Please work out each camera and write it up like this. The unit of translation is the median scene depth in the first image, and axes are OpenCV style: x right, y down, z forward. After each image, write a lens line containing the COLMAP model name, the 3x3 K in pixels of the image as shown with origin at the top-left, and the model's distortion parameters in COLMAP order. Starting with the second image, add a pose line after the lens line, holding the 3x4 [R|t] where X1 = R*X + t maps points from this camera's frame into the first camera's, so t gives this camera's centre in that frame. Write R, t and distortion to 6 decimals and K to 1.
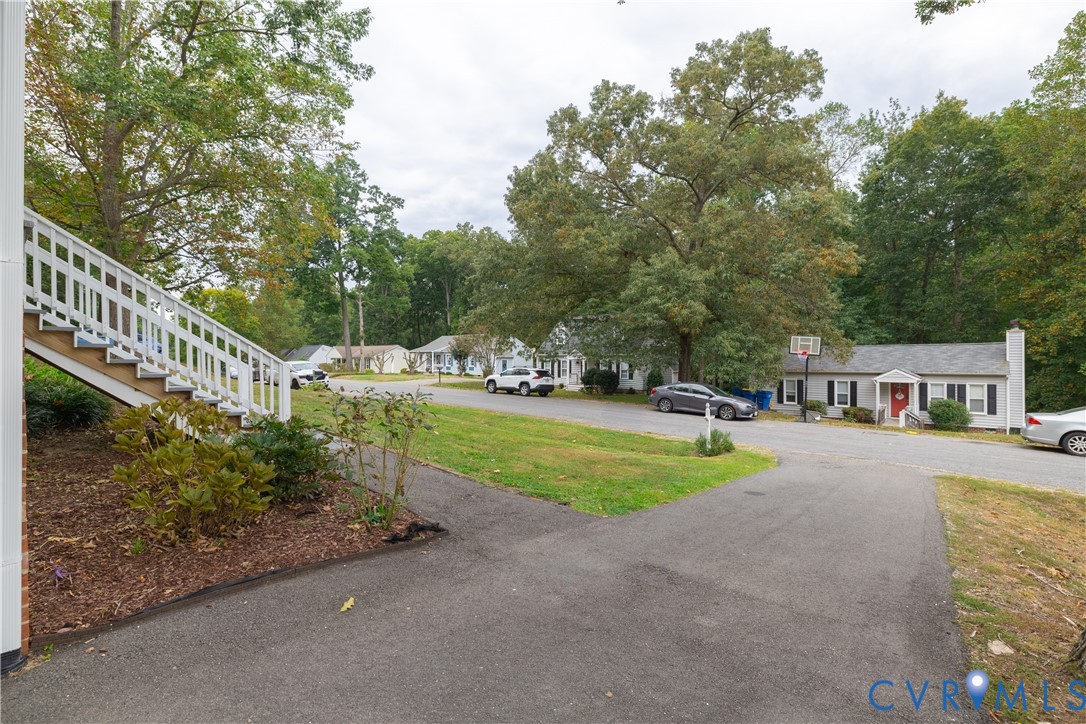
lens RADIAL K [[512.6, 0, 545.4], [0, 512.6, 358.3], [0, 0, 1]] dist [-0.002620, -0.000109]
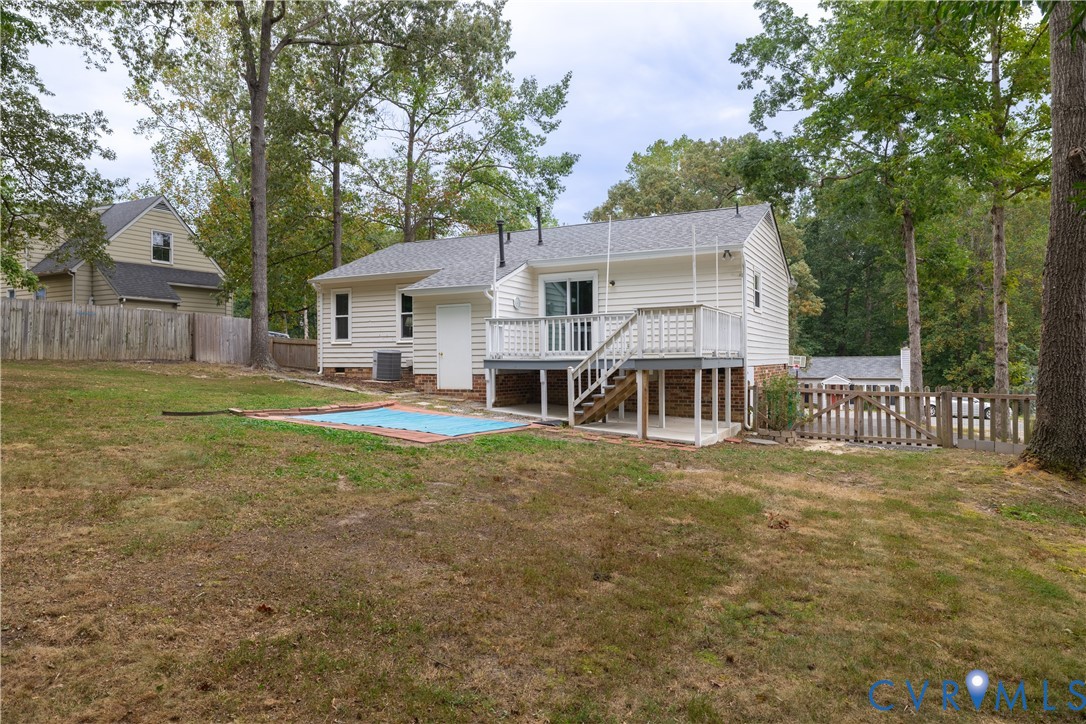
lens RADIAL K [[708.7, 0, 545.0], [0, 708.7, 359.6], [0, 0, 1]] dist [-0.003616, -0.000202]
pose [[0.966246, -0.000920, 0.257620, -0.539399], [0.003000, 0.999966, -0.007678, -0.008023], [-0.257604, 0.008192, 0.966216, -0.620089]]
